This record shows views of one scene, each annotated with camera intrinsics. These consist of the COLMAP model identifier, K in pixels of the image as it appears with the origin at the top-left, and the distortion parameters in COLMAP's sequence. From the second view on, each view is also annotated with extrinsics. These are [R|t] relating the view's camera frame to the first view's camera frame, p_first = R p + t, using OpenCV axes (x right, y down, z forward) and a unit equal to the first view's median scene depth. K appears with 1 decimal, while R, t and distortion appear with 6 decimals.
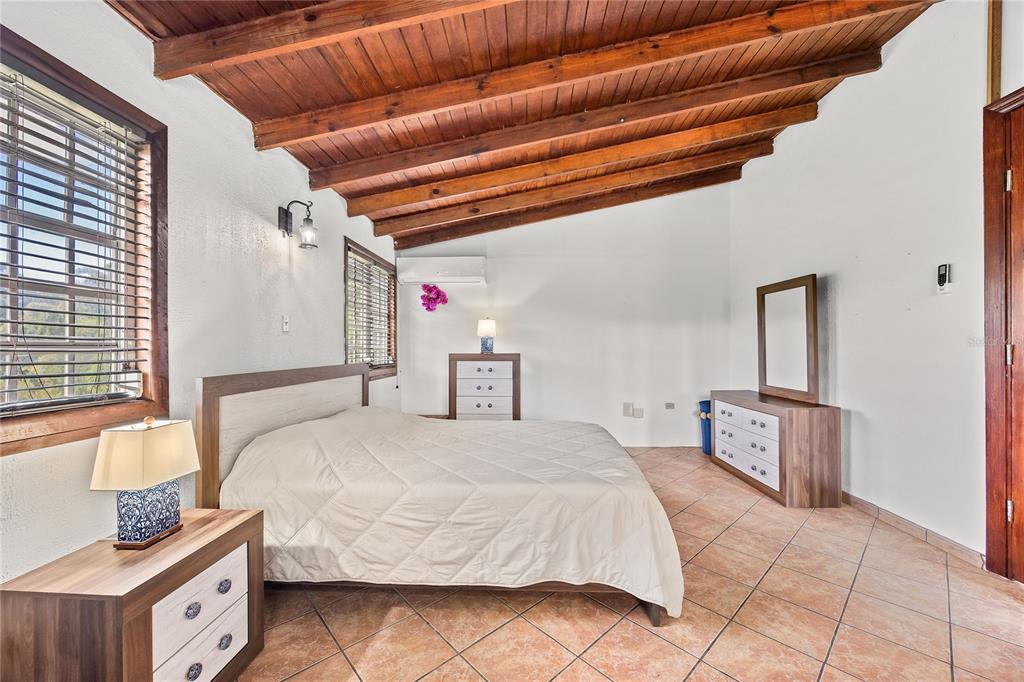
lens RADIAL K [[396.7, 0, 515.3], [0, 396.7, 344.8], [0, 0, 1]] dist [-0.000407, -0.000008]
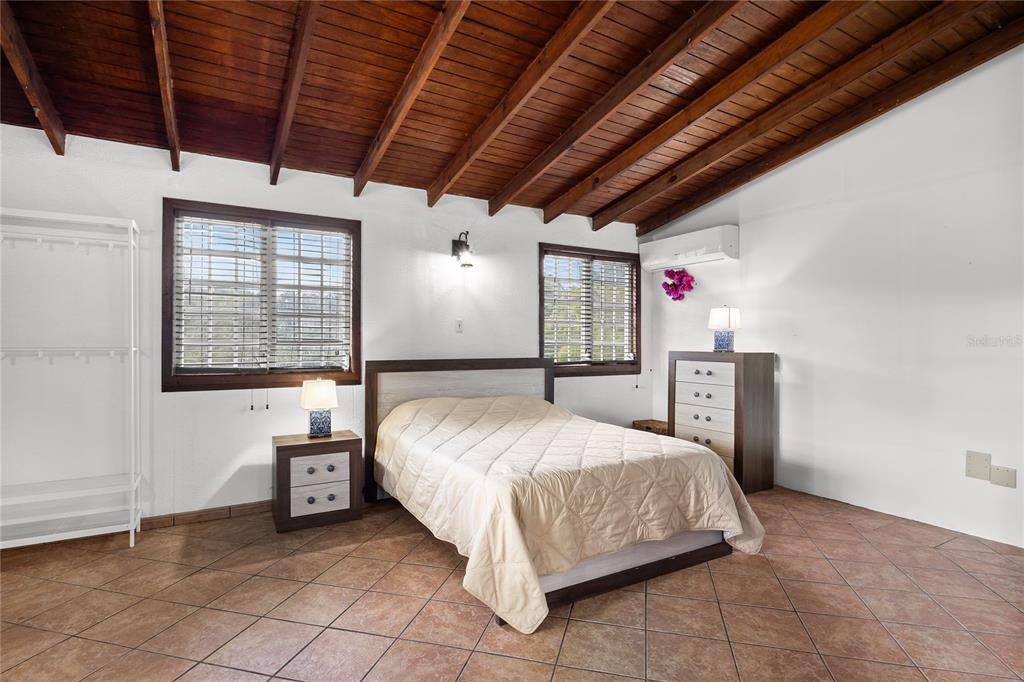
lens RADIAL K [[514.1, 0, 512.0], [0, 514.1, 341.0], [0, 0, 1]] dist [-0.000897, 0.000066]
pose [[0.534796, 0.005953, -0.844960, 0.583370], [0.001902, 0.999964, 0.008249, -0.009123], [0.844979, -0.006019, 0.534765, 0.131519]]
